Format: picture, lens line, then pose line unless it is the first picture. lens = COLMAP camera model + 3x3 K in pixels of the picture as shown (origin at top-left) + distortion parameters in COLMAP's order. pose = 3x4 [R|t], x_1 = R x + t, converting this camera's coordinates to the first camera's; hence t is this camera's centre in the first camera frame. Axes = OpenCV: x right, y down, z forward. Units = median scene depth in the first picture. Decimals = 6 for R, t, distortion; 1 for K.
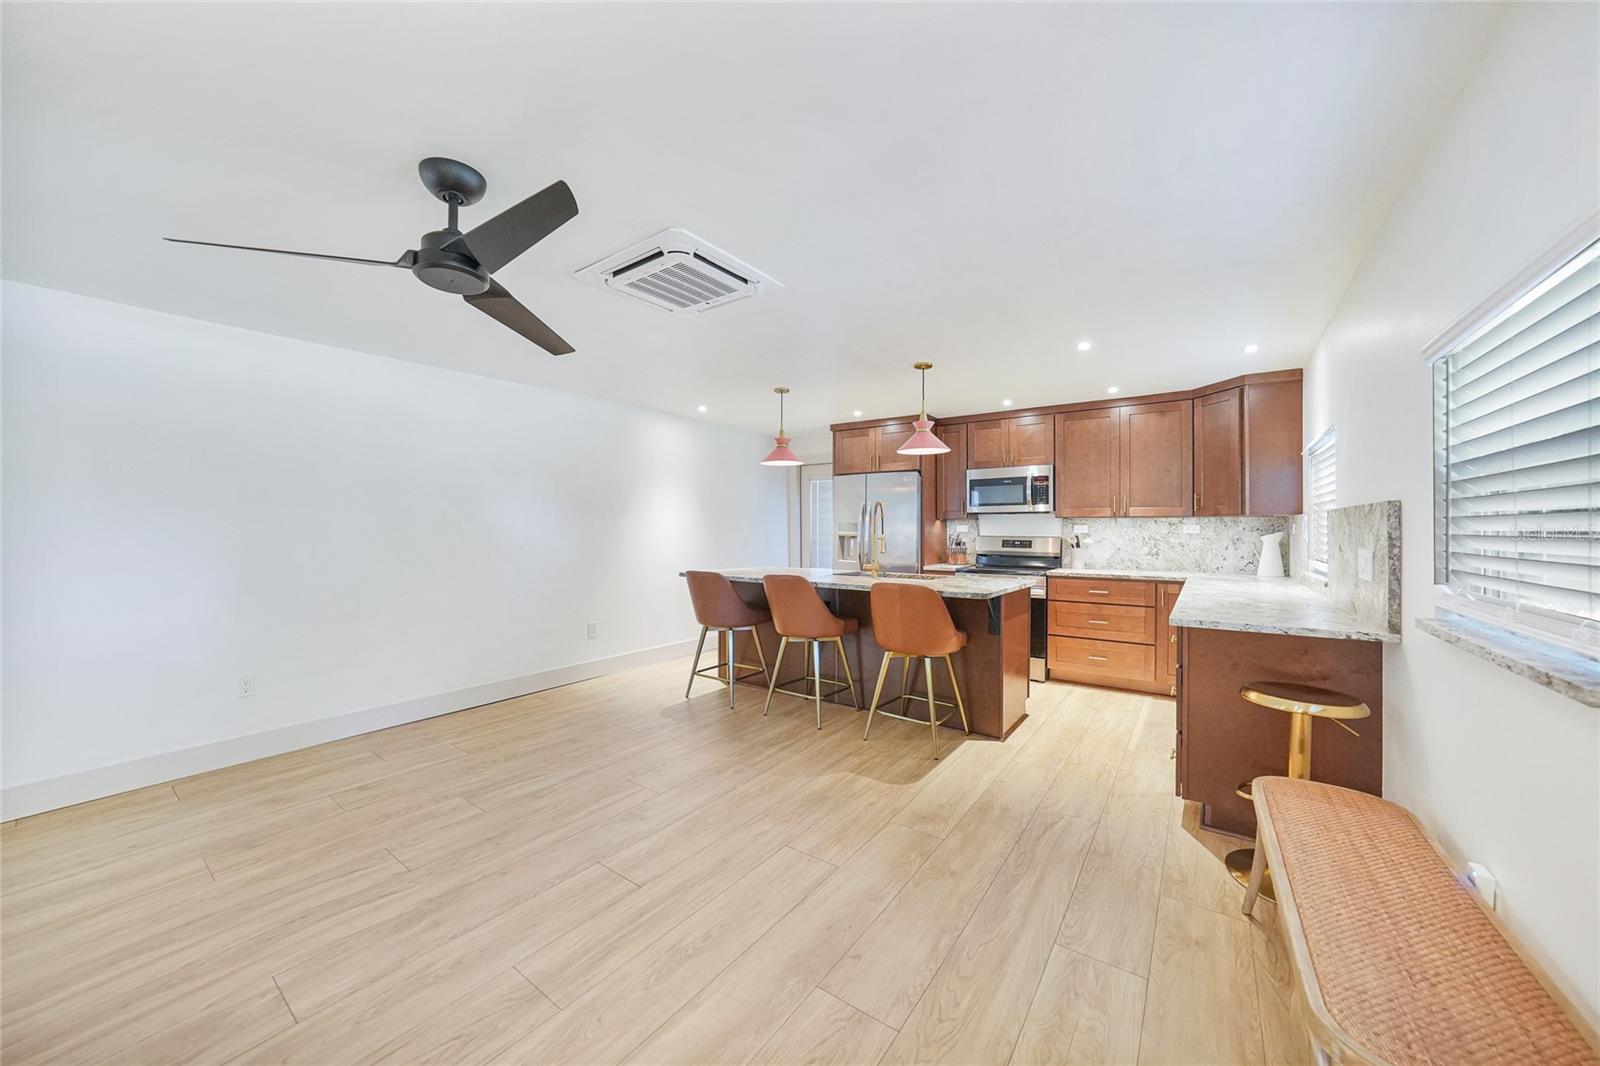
lens RADIAL K [[568.9, 0, 804.0], [0, 568.9, 531.9], [0, 0, 1]] dist [-0.013272, 0.000405]
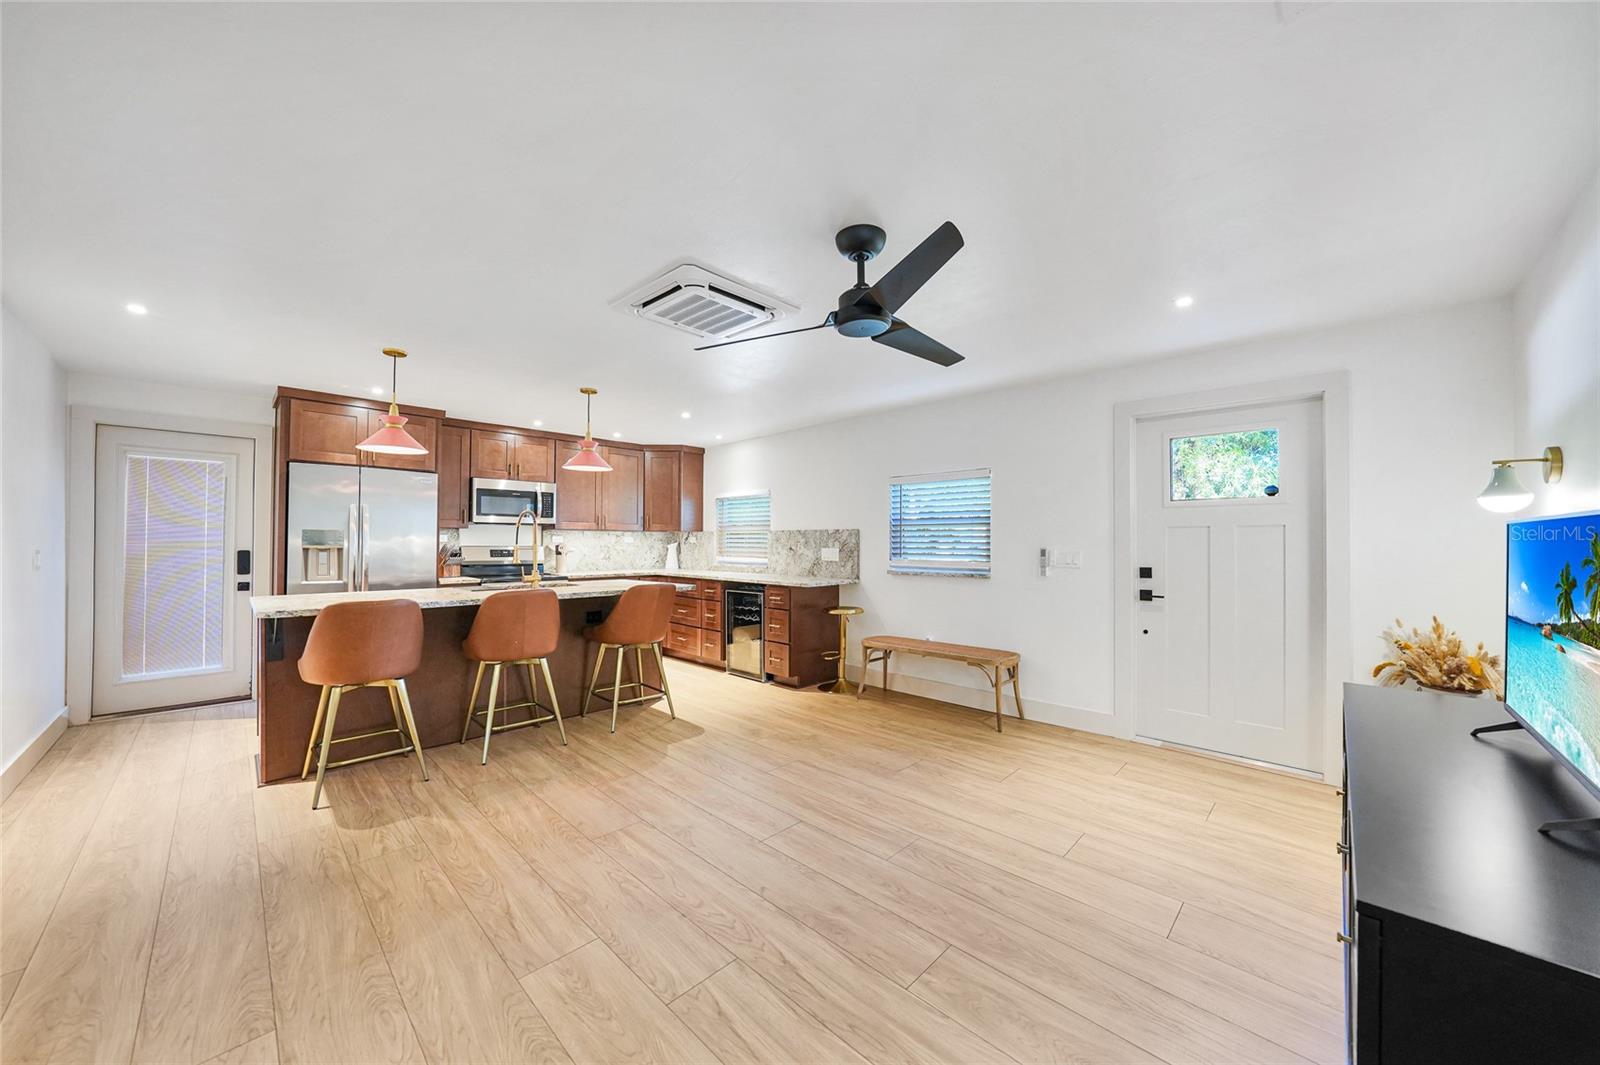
lens RADIAL K [[568.9, 0, 804.0], [0, 568.9, 531.4], [0, 0, 1]] dist [-0.013272, 0.000405]
pose [[0.144083, 0.018475, 0.989393, -0.645154], [0.002788, 0.999814, -0.019076, 0.002616], [-0.989562, 0.005507, 0.144005, 0.336729]]
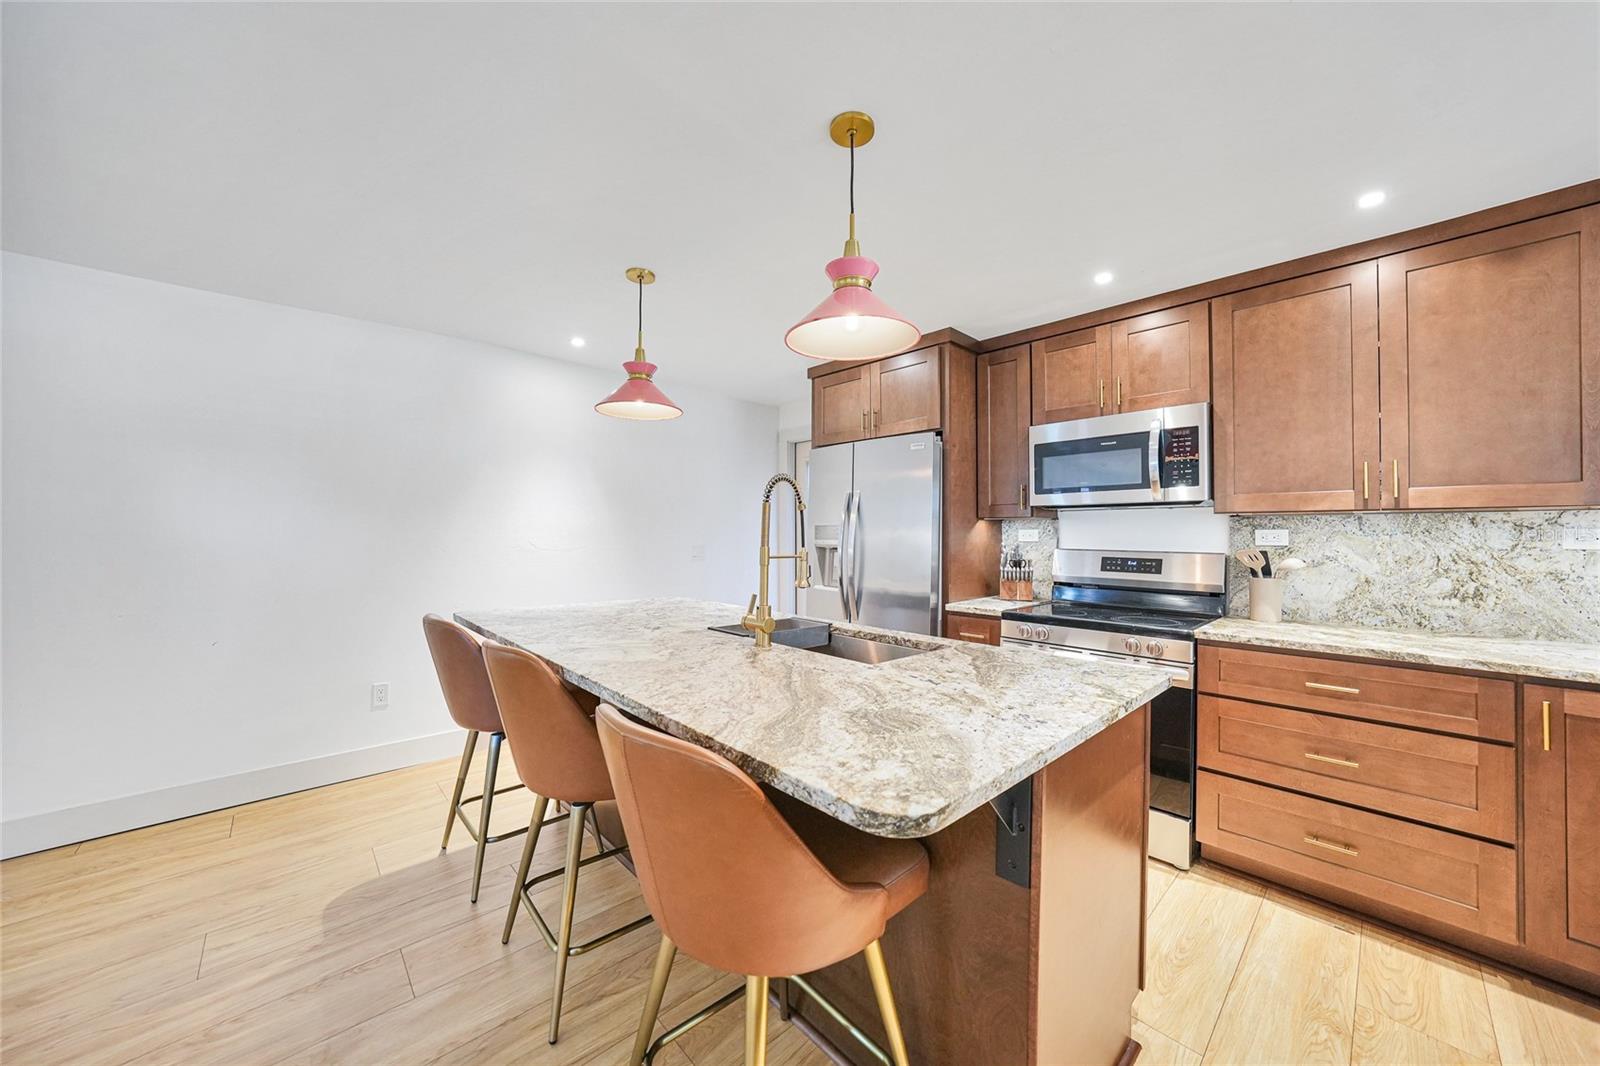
lens RADIAL K [[568.9, 0, 804.0], [0, 568.9, 531.9], [0, 0, 1]] dist [-0.013272, 0.000405]
pose [[0.980802, 0.002920, -0.194985, 0.200388], [-0.005405, 0.999911, -0.012216, -0.001796], [0.194932, 0.013036, 0.980730, 0.474416]]
